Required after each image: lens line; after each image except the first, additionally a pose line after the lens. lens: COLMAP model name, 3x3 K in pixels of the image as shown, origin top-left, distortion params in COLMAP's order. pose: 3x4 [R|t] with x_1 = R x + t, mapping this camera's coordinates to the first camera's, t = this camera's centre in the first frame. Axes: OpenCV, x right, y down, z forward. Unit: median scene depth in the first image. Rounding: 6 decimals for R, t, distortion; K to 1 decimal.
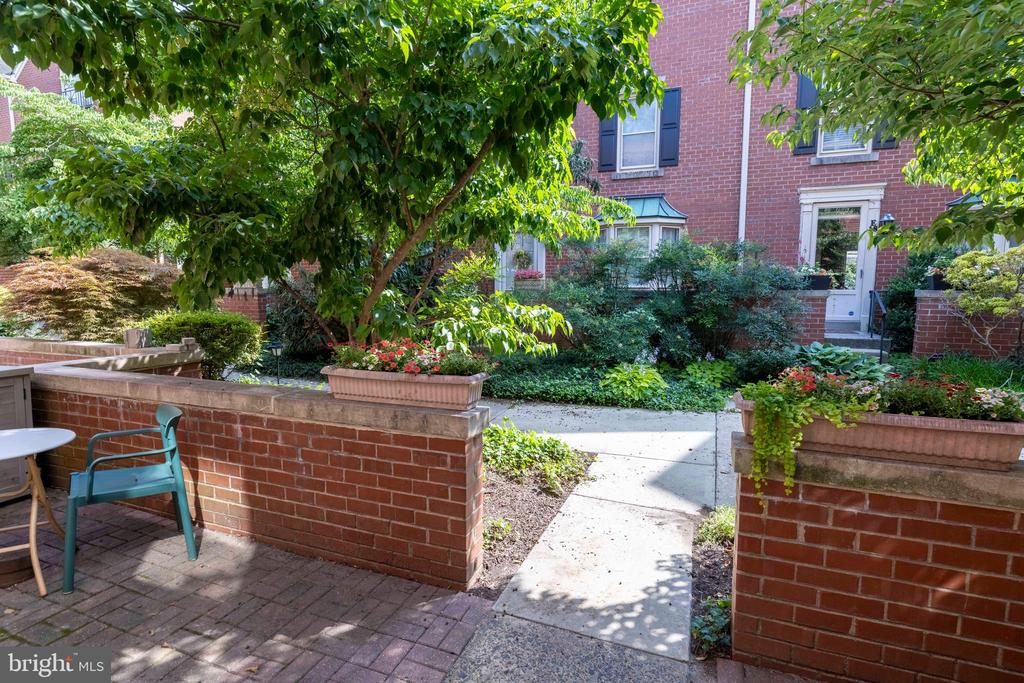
lens RADIAL K [[495.2, 0, 512.0], [0, 495.2, 341.5], [0, 0, 1]] dist [0.003444, 0.000655]
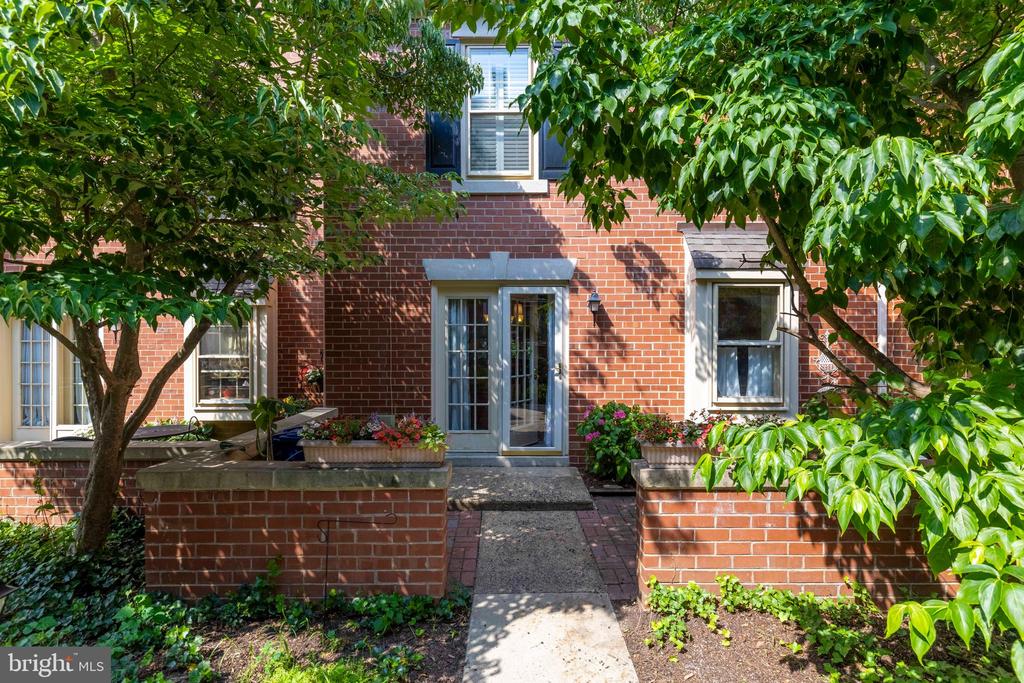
lens RADIAL K [[532.1, 0, 508.8], [0, 532.1, 339.4], [0, 0, 1]] dist [0.005681, 0.000364]
pose [[-0.936048, -0.000177, -0.351872, 0.645112], [-0.037789, 0.994267, 0.100026, -0.266115], [0.349837, 0.106926, -0.930688, 1.921466]]
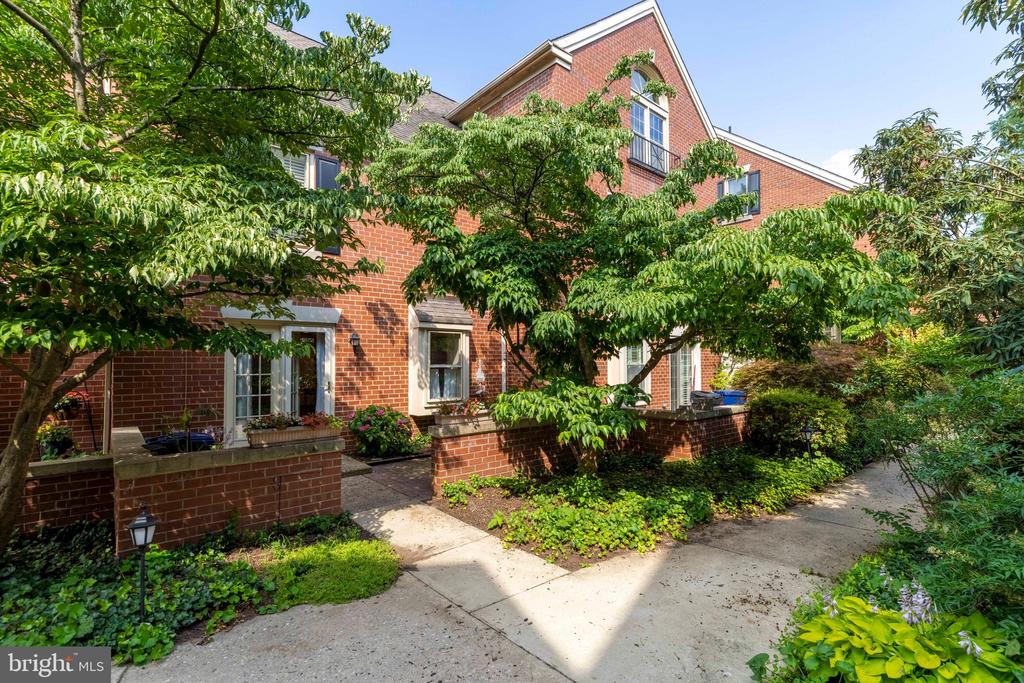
lens RADIAL K [[483.2, 0, 514.3], [0, 483.2, 346.0], [0, 0, 1]] dist [-0.000578, -0.000064]
pose [[-0.471429, -0.028176, -0.881454, 1.714451], [-0.086278, 0.996168, 0.014301, -0.299702], [0.877674, 0.082792, -0.472053, 2.242327]]
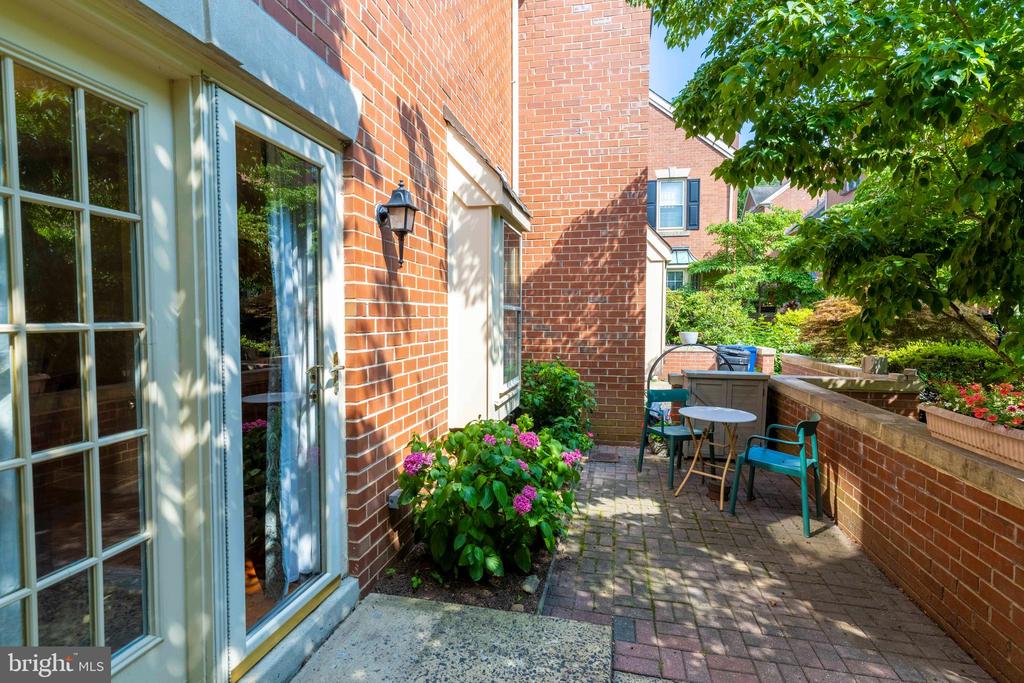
lens RADIAL K [[522.3, 0, 512.0], [0, 522.3, 341.5], [0, 0, 1]] dist [0.000443, 0.000191]
pose [[0.165124, 0.046433, -0.985179, 0.531837], [-0.105638, 0.993977, 0.029142, -0.015106], [0.980599, 0.099261, 0.169035, -0.013354]]
